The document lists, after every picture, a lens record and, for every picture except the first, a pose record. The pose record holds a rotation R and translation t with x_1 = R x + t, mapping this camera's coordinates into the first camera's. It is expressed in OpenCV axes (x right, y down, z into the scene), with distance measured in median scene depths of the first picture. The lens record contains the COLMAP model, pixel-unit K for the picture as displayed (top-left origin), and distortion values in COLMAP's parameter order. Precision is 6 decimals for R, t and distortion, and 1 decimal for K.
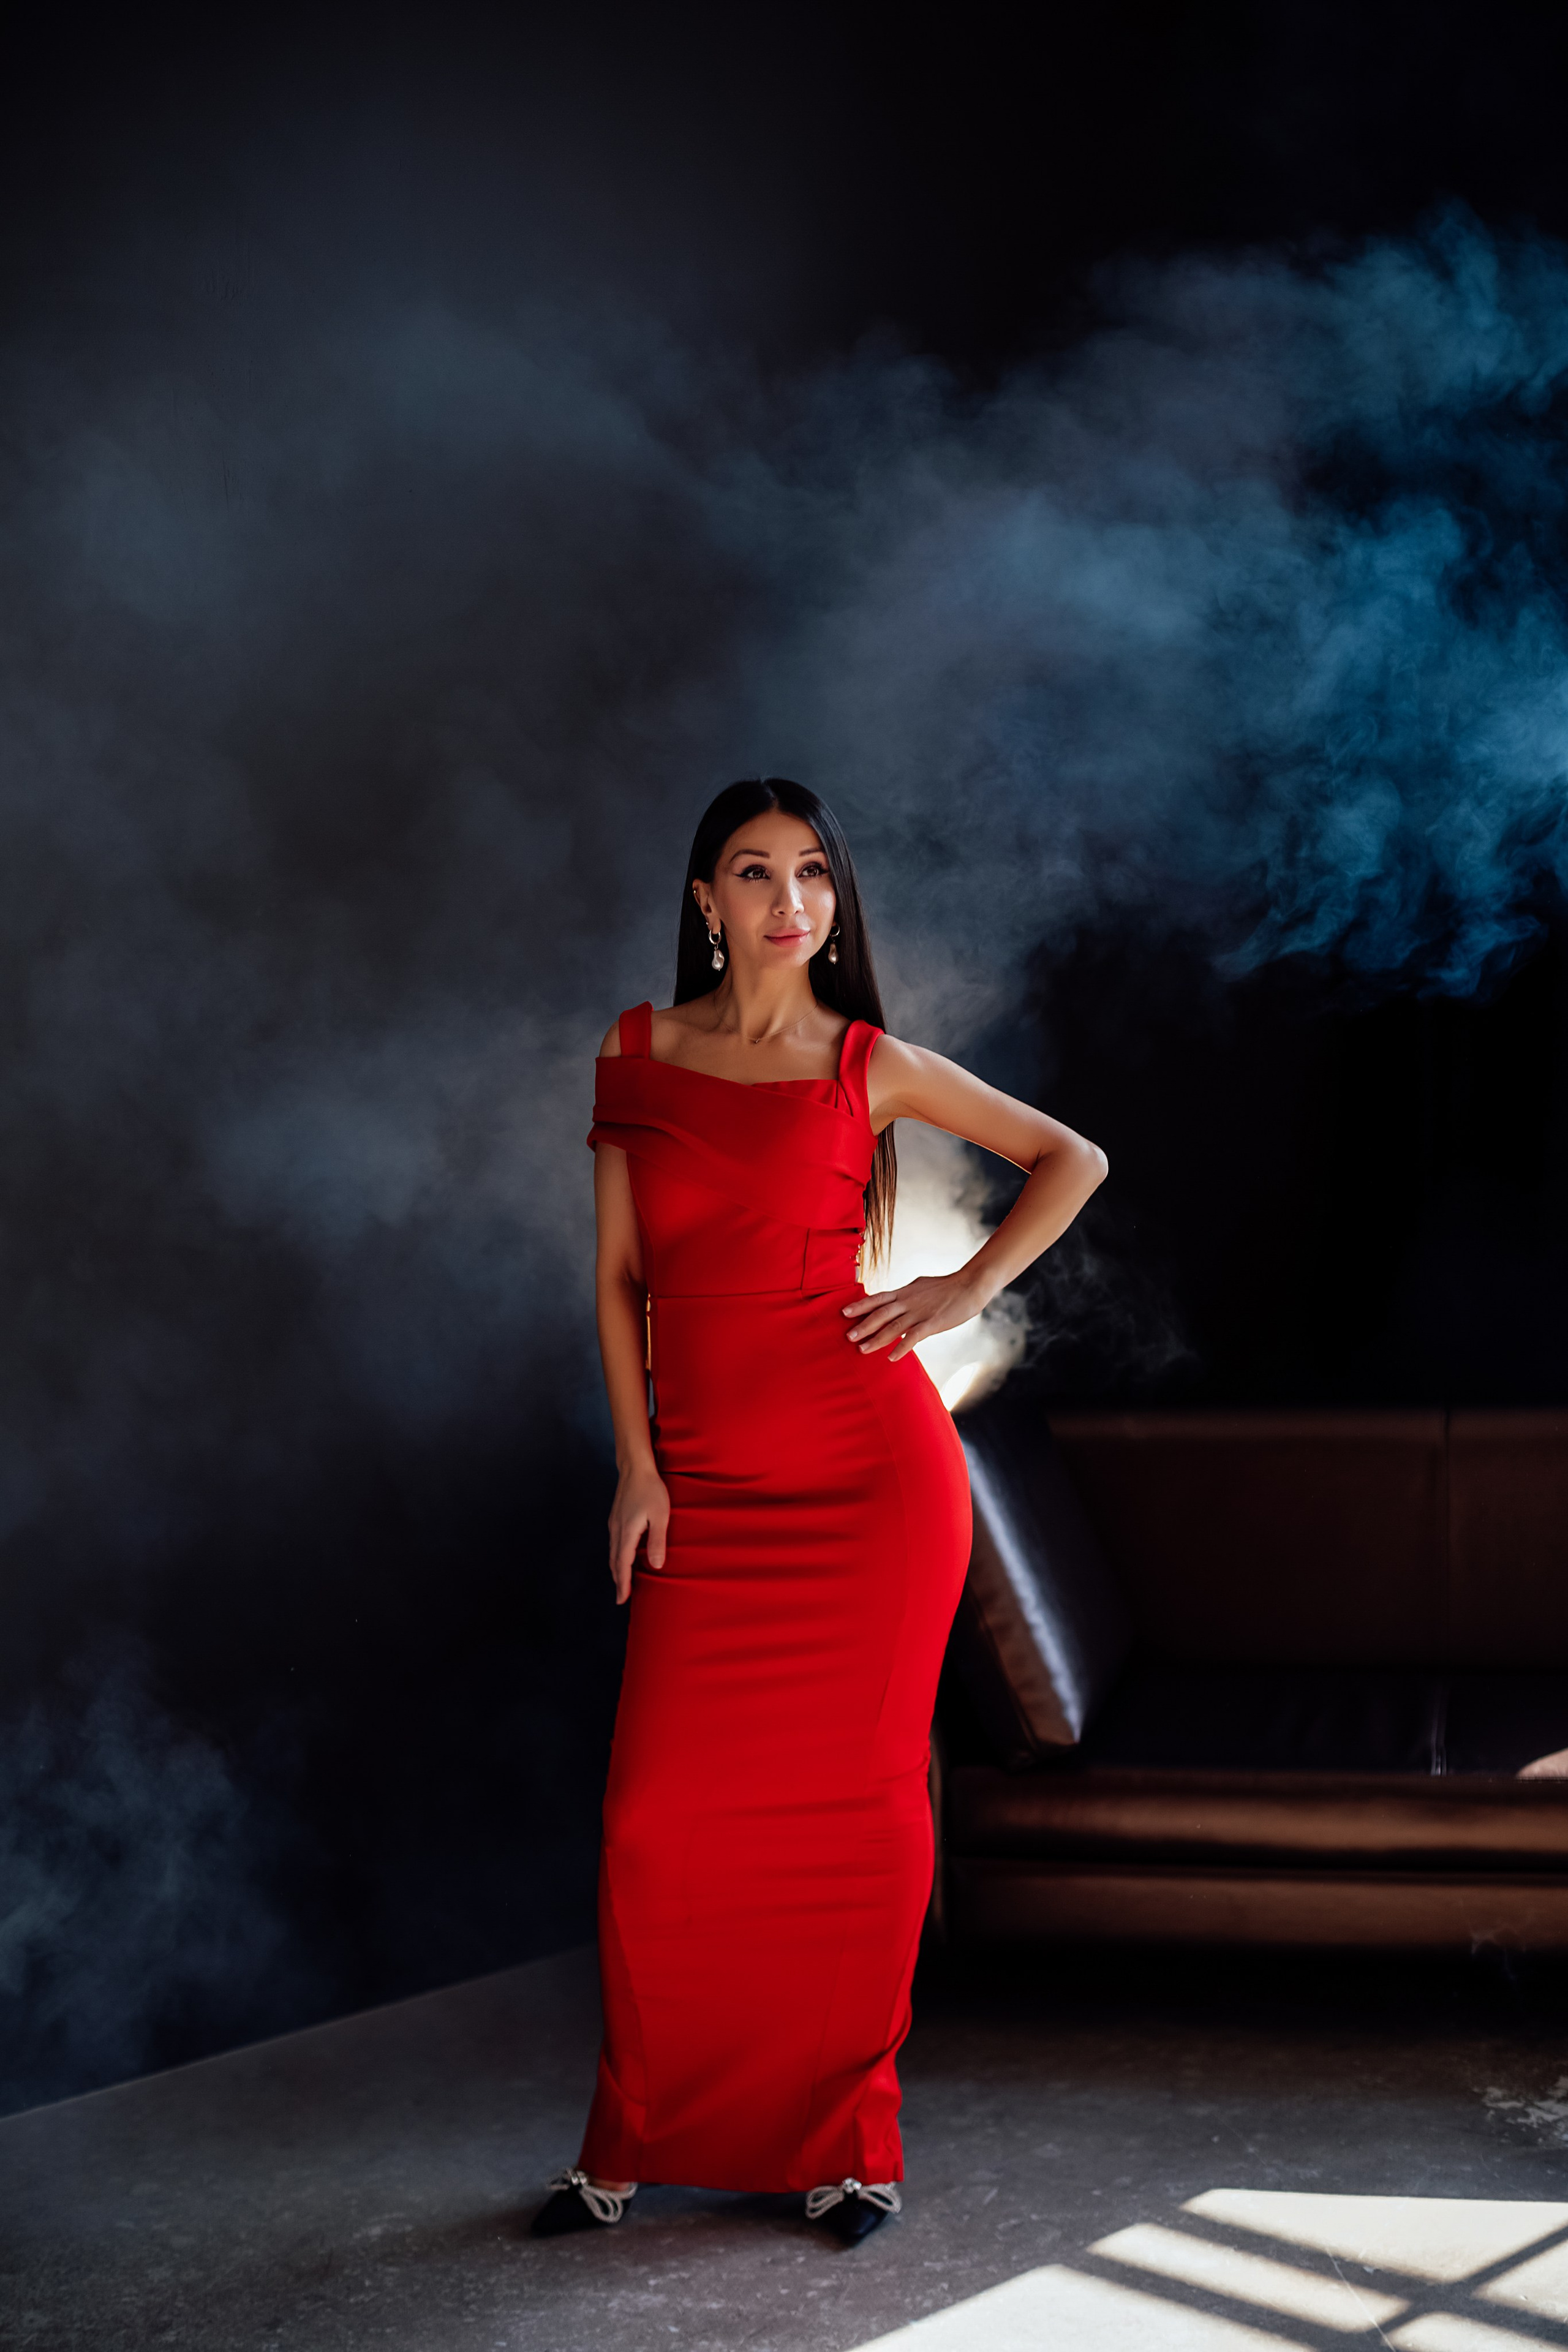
lens RADIAL K [[3376.9, 0, 780.0], [0, 3376.9, 1177.0], [0, 0, 1]] dist [-0.138053, 0.099687]
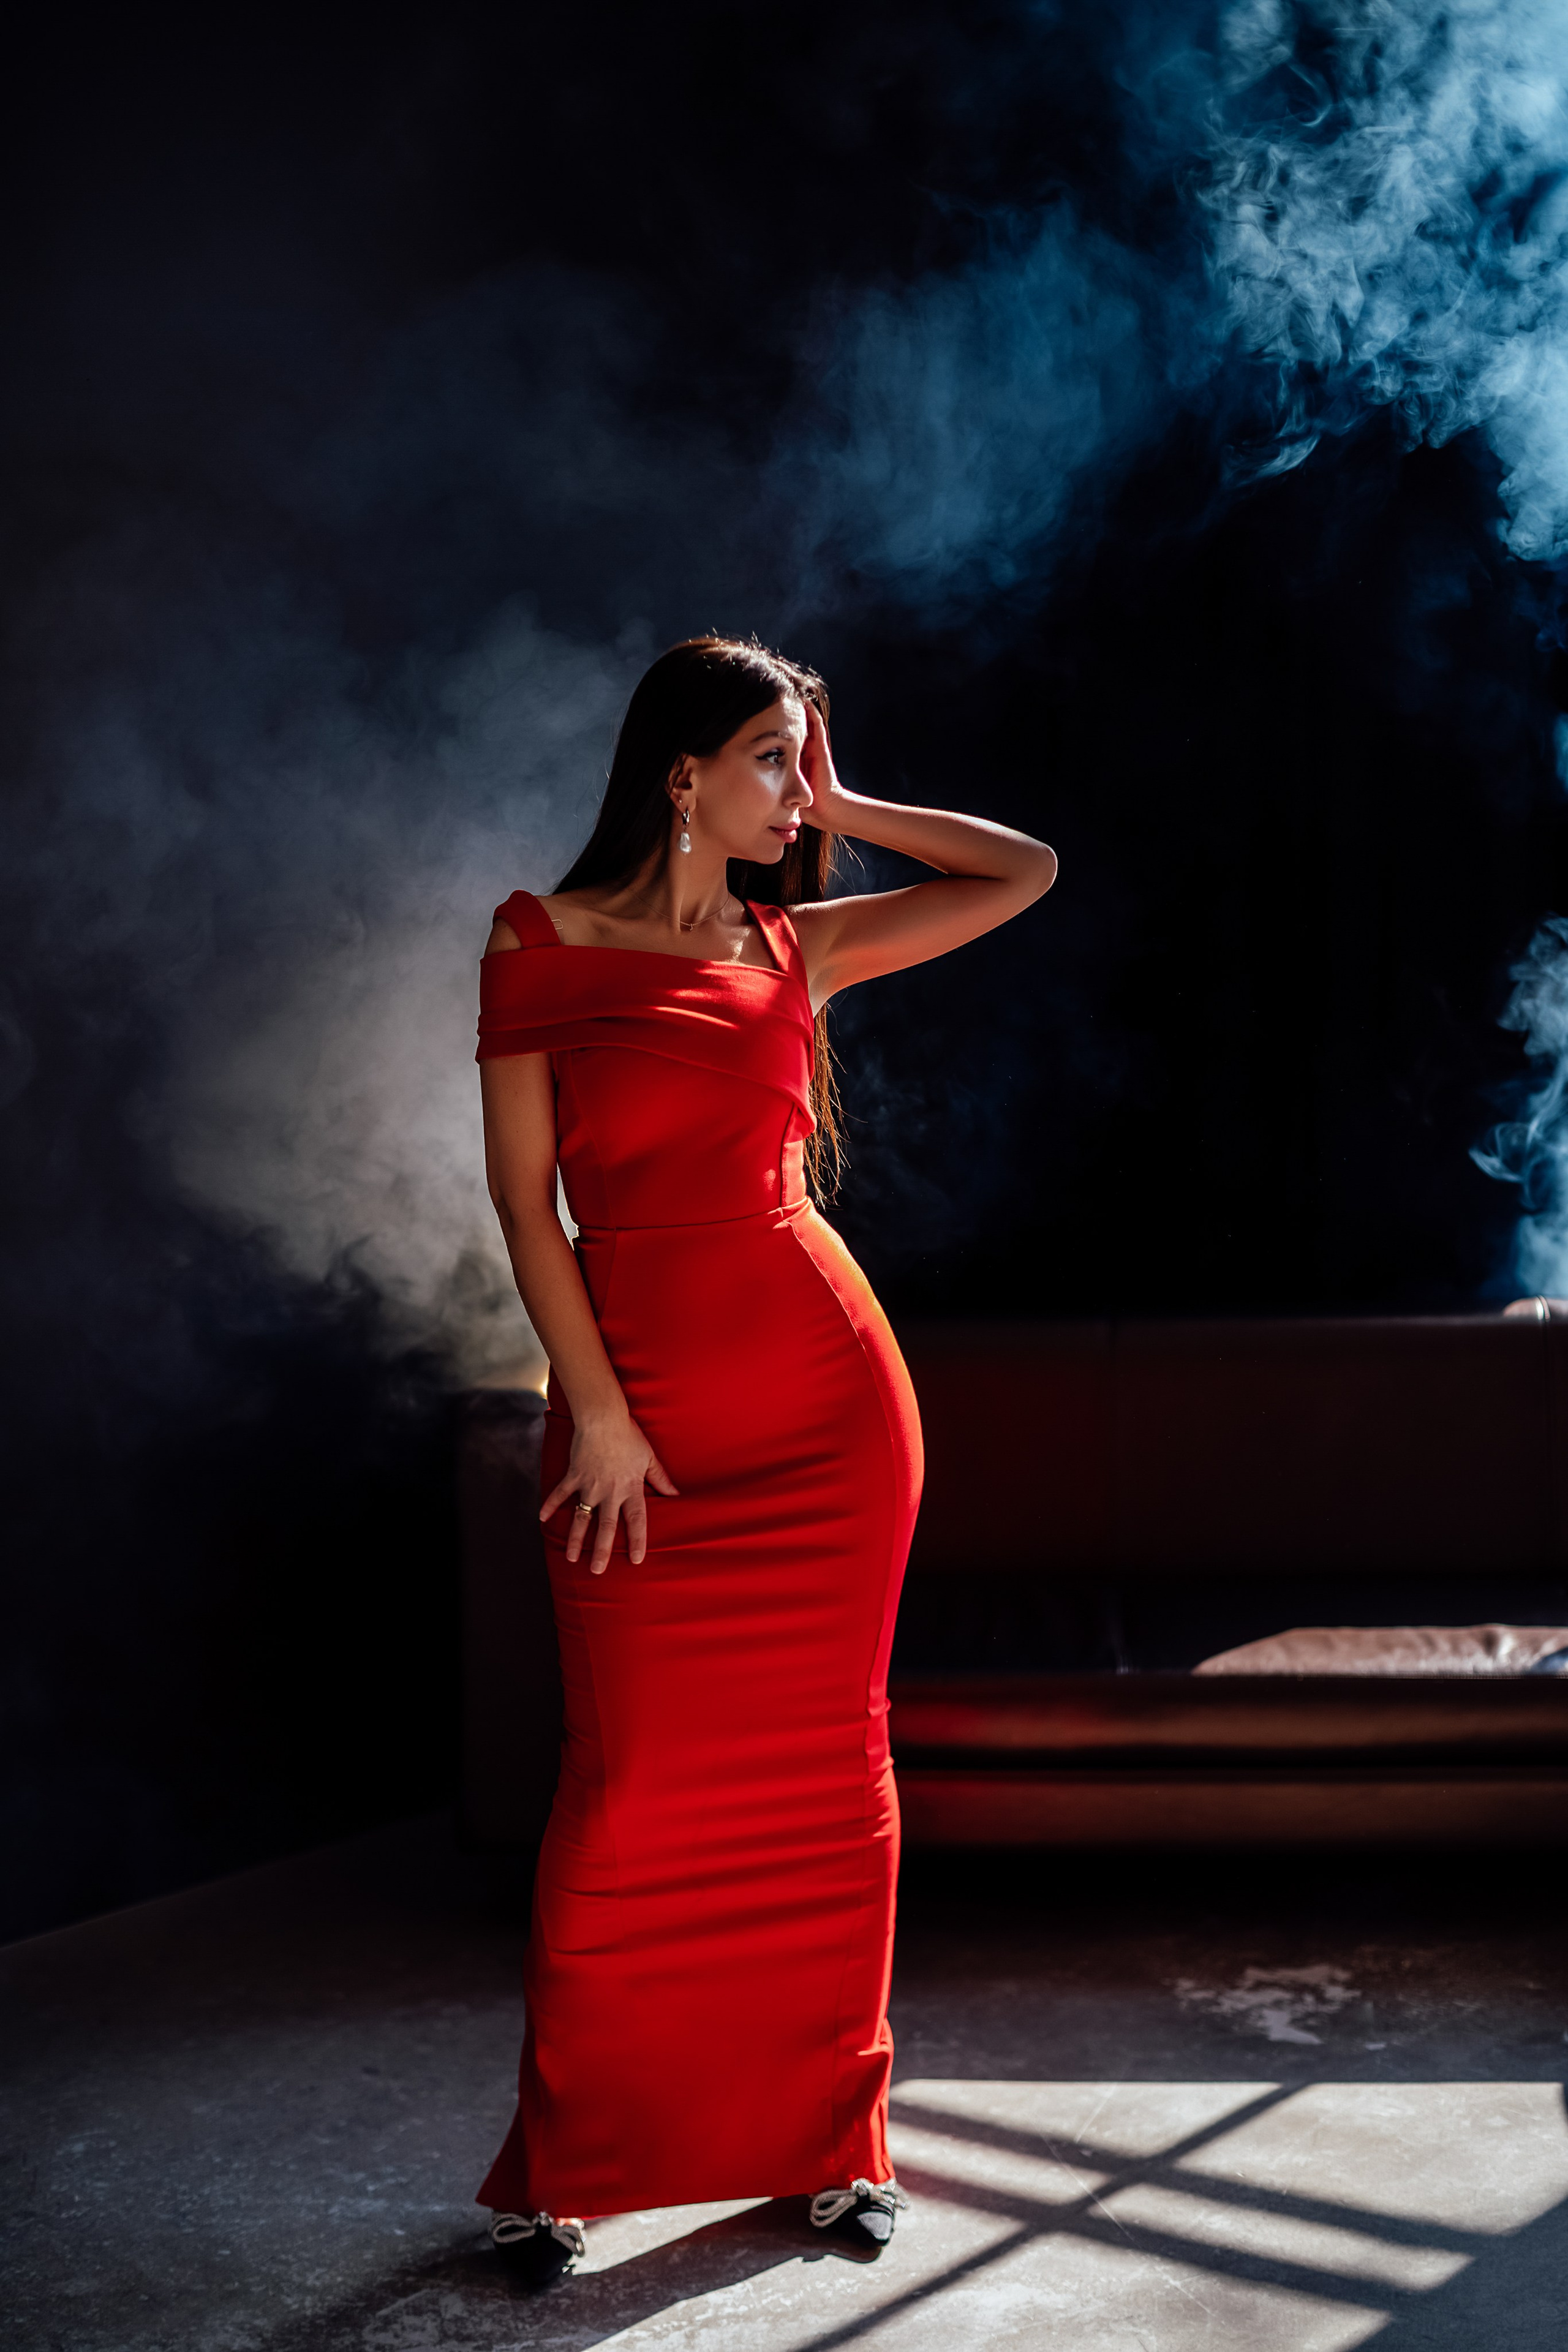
lens RADIAL K [[3376.9, 0, 780.0], [0, 3376.9, 1177.0], [0, 0, 1]] dist [-0.138053, 0.099687]
pose [[0.990715, 0.003246, 0.135918, -0.052076], [-0.004464, 0.999953, 0.008655, 0.022736], [-0.135883, -0.009181, 0.990682, 0.007870]]
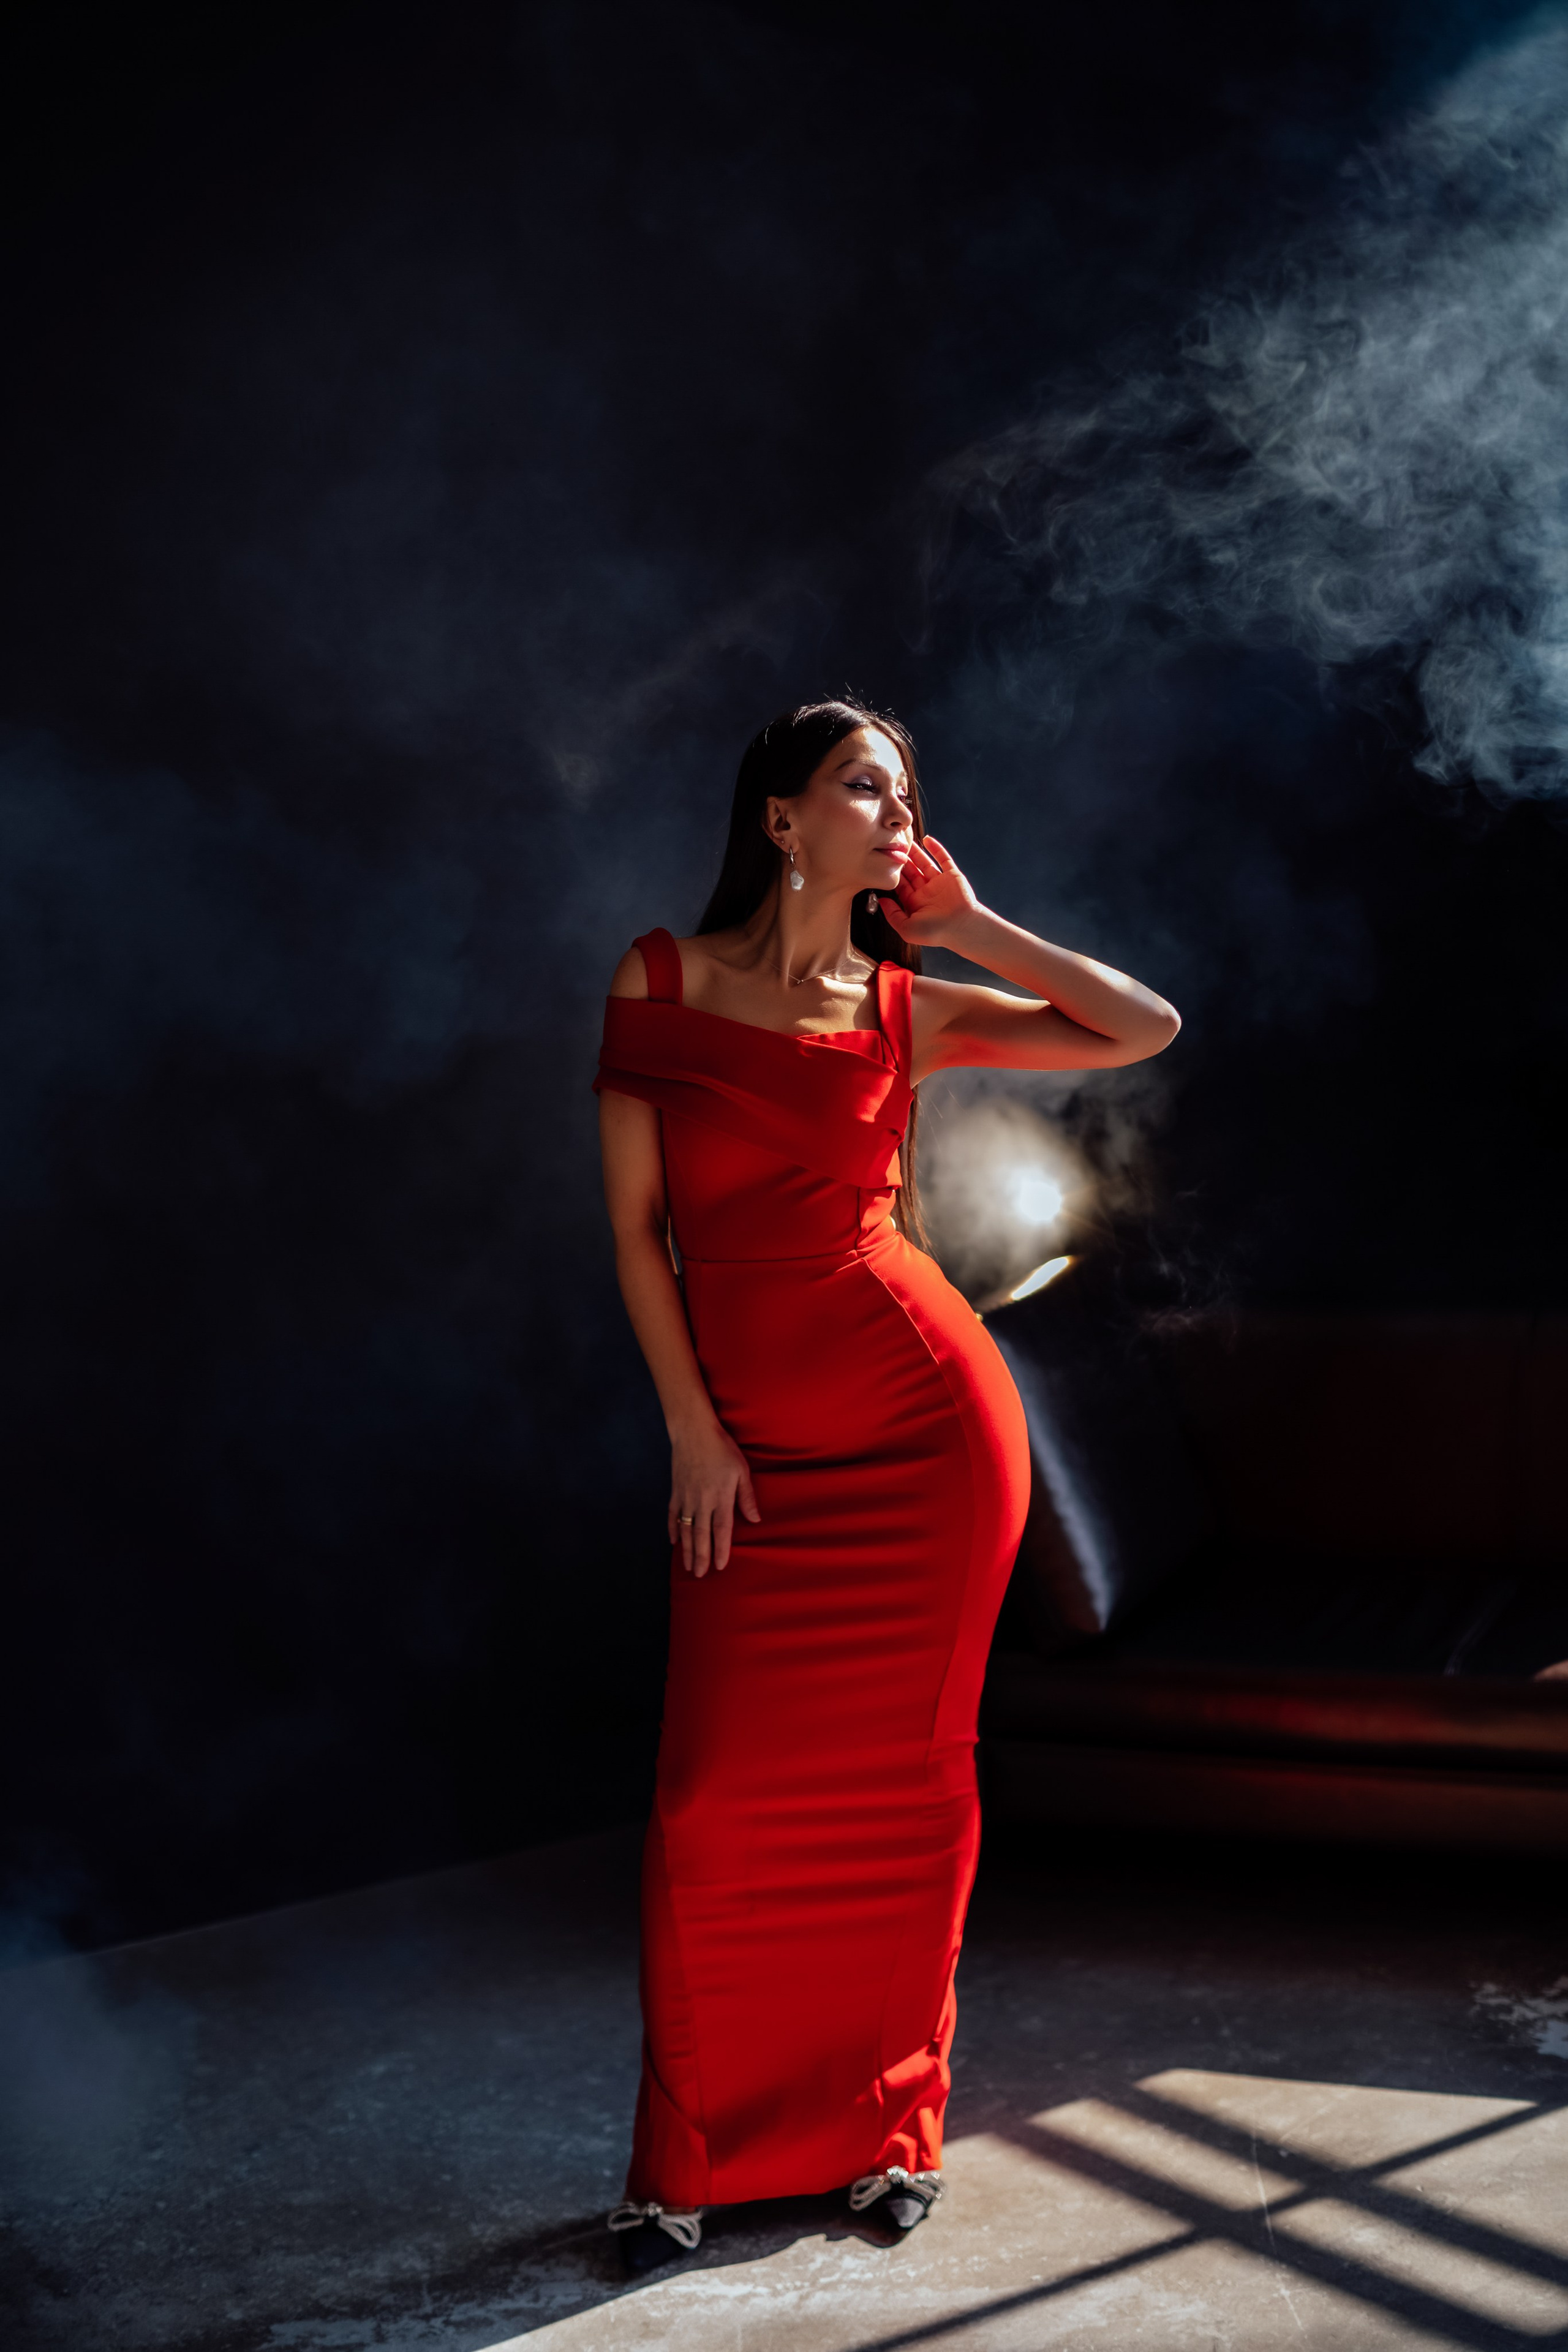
lens RADIAL K [[3376.9, 0, 780.0], [0, 3376.9, 1177.0], [0, 0, 1]] dist [-0.138053, 0.099687]
pose [[0.986758, 0.005903, -0.162092, 0.181918], [0.000359, 0.999256, 0.038575, -0.011698], [0.162199, -0.038122, 0.986021, -0.028143]]
